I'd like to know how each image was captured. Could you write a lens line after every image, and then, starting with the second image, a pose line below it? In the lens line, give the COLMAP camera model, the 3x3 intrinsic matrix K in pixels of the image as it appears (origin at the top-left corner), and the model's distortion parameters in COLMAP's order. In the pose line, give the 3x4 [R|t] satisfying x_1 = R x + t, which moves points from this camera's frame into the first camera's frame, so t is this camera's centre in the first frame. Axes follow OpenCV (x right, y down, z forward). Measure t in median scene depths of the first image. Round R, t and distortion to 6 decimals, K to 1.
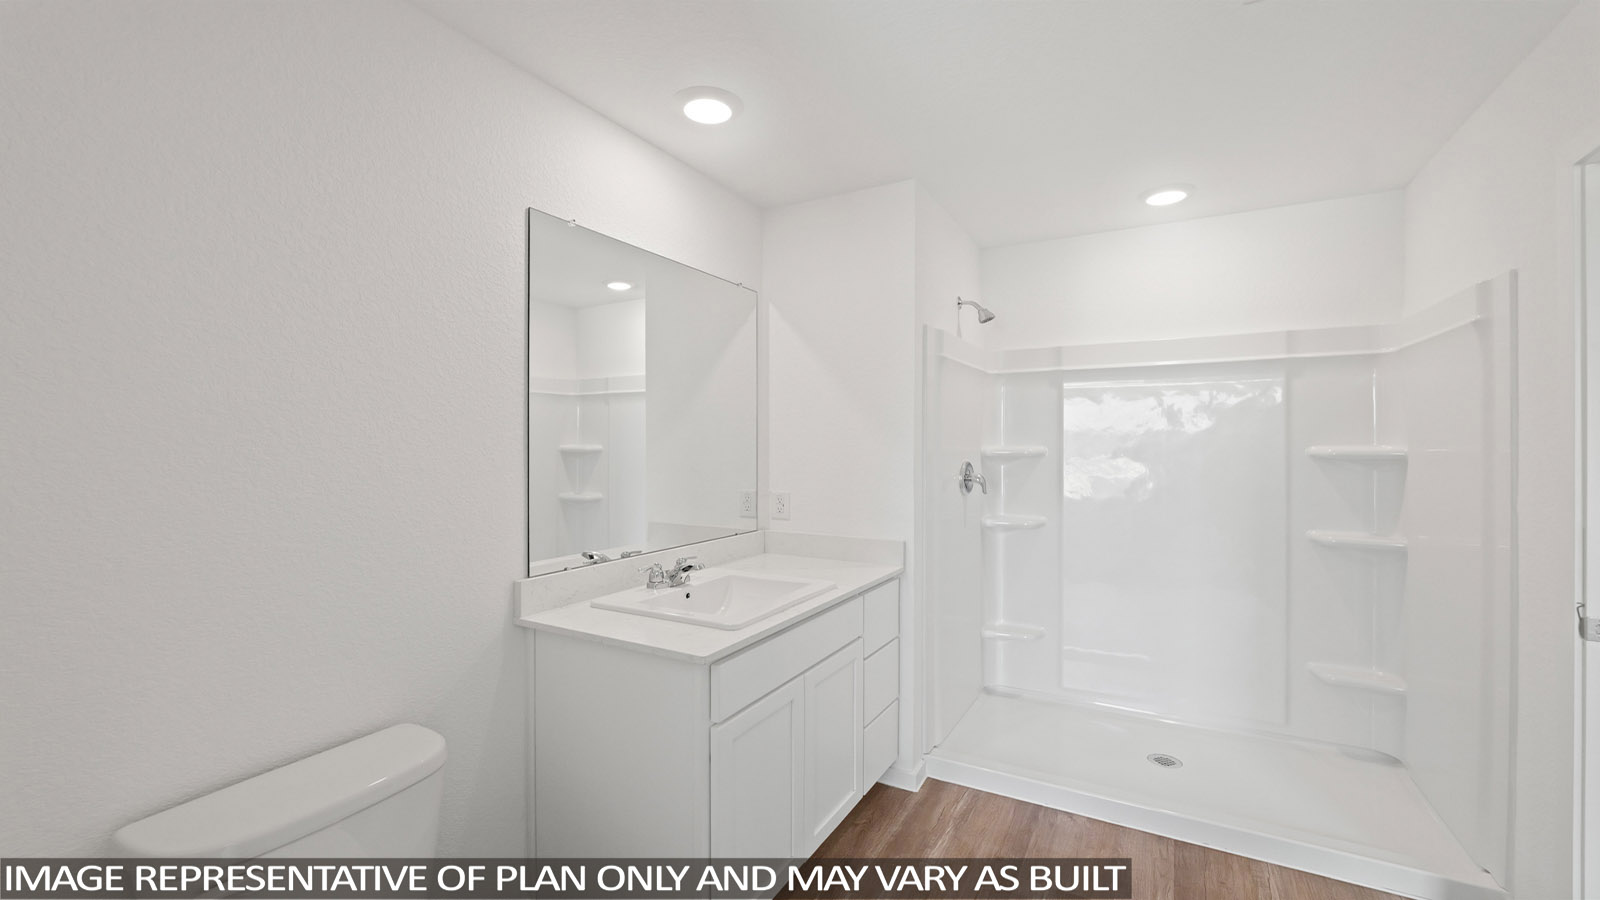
lens RADIAL K [[665.7, 0, 752.7], [0, 665.7, 447.4], [0, 0, 1]] dist [-0.013997, 0.000202]
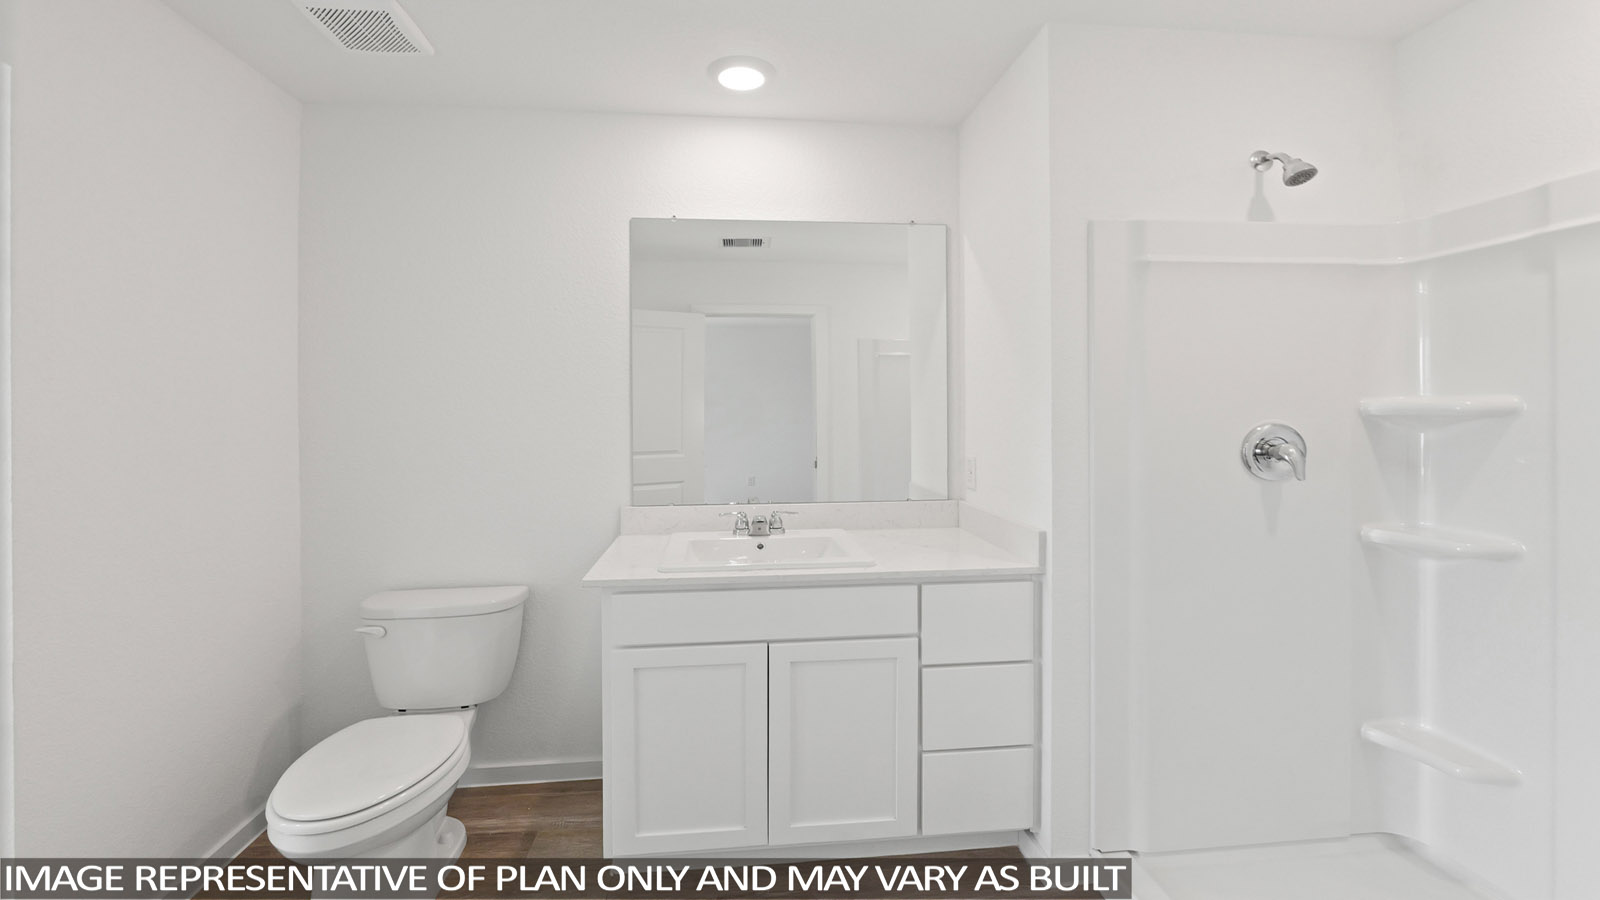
lens RADIAL K [[665.7, 0, 820.6], [0, 665.7, 410.9], [0, 0, 1]] dist [-0.013997, 0.000202]
pose [[0.595930, -0.005785, -0.803015, 0.521716], [0.001167, 0.999979, -0.006338, 0.012262], [0.803035, 0.002840, 0.595925, 0.301529]]
